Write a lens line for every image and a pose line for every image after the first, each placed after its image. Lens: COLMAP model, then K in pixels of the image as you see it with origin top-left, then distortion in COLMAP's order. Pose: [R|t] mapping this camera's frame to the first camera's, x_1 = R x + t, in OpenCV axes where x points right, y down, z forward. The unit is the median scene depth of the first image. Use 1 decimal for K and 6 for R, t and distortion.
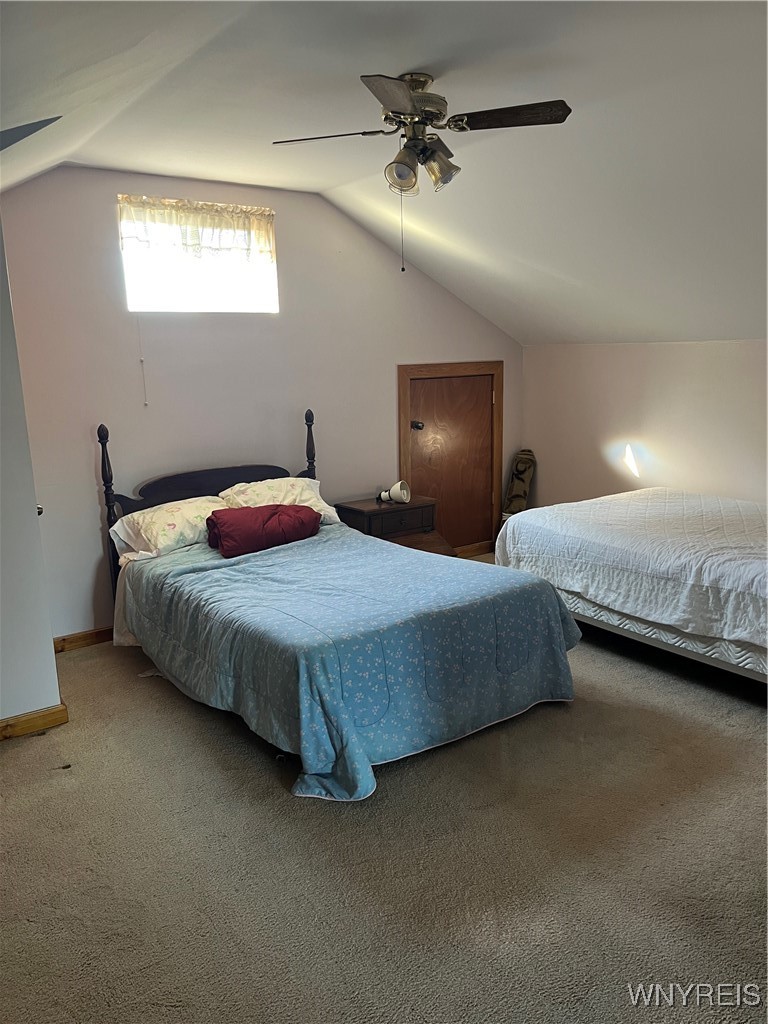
lens RADIAL K [[783.1, 0, 381.3], [0, 783.1, 526.6], [0, 0, 1]] dist [0.065874, -0.102507]
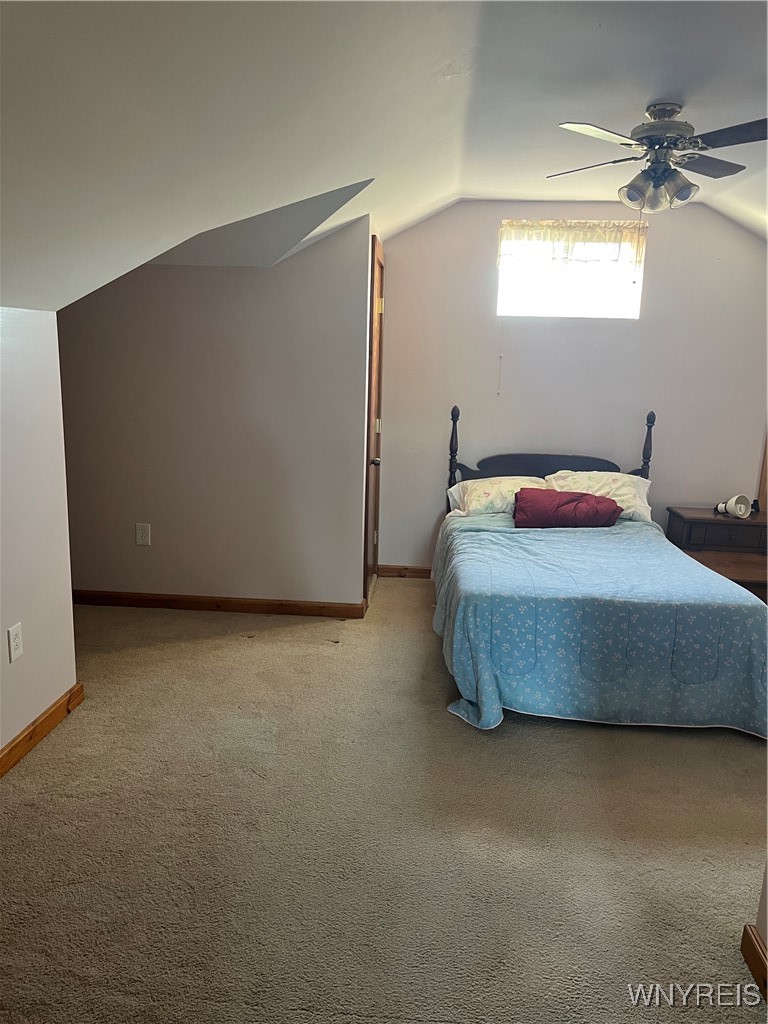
lens RADIAL K [[783.1, 0, 381.3], [0, 783.1, 526.6], [0, 0, 1]] dist [0.065874, -0.102507]
pose [[0.756218, 0.187640, -0.626838, 0.384068], [-0.187392, 0.979978, 0.067281, -0.003314], [0.626912, 0.066585, 0.776239, -0.031348]]
